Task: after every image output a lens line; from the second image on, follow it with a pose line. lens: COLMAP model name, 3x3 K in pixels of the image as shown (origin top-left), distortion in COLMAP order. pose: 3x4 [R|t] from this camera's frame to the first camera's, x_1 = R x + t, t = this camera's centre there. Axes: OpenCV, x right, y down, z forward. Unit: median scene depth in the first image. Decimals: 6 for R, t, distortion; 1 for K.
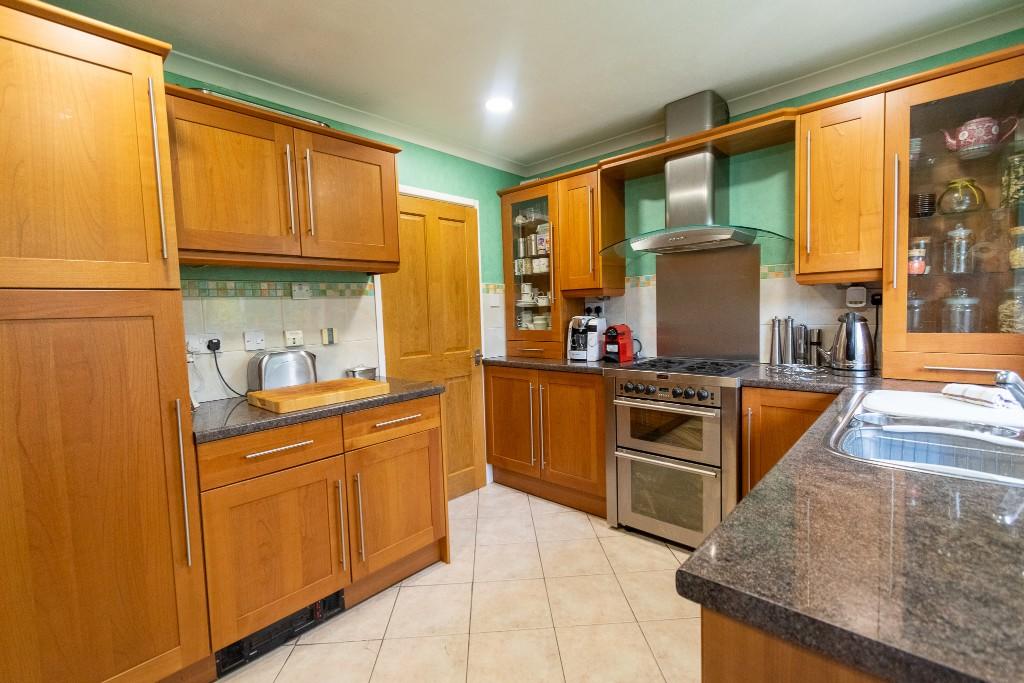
lens RADIAL K [[452.3, 0, 514.1], [0, 452.3, 339.0], [0, 0, 1]] dist [0.001263, -0.000117]
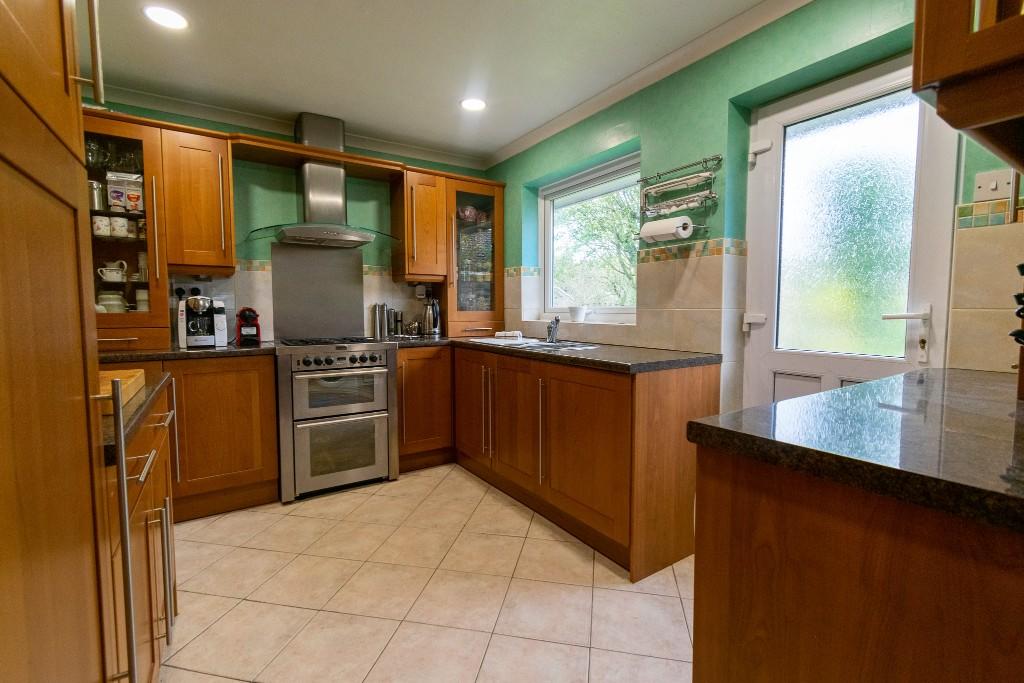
lens RADIAL K [[452.3, 0, 515.8], [0, 452.3, 340.0], [0, 0, 1]] dist [0.001263, -0.000117]
pose [[0.238169, -0.032119, 0.970693, -0.667276], [0.059056, 0.998083, 0.018535, 0.063517], [-0.969427, 0.052911, 0.239609, 0.248534]]
